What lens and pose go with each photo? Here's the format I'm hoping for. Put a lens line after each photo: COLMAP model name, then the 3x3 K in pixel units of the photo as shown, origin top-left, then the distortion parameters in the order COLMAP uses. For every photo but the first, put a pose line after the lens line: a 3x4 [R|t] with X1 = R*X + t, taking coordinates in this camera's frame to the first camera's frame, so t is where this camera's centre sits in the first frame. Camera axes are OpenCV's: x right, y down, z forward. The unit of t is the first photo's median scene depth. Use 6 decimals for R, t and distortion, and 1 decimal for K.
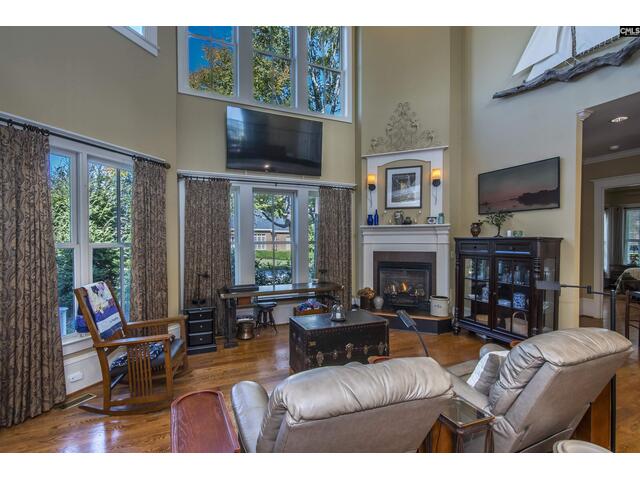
lens RADIAL K [[296.8, 0, 311.0], [0, 296.8, 244.0], [0, 0, 1]] dist [0.016830, -0.010523]
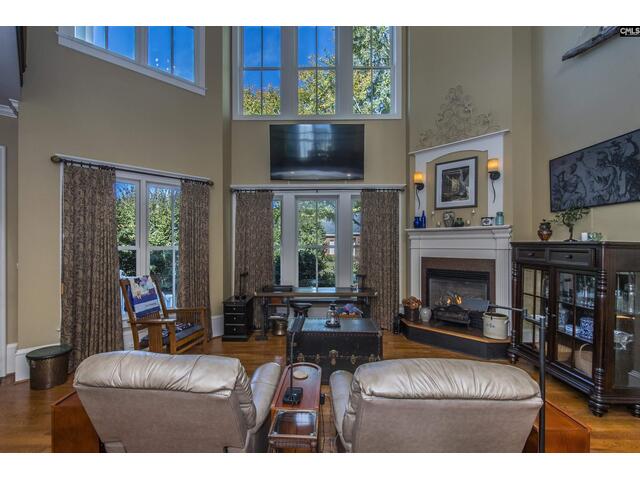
lens RADIAL K [[296.8, 0, 311.0], [0, 296.8, 244.0], [0, 0, 1]] dist [0.016830, -0.010523]
pose [[0.914878, 0.002511, -0.403722, 0.290425], [-0.007529, 0.999913, -0.010842, -0.002984], [0.403660, 0.012959, 0.914817, 0.041018]]
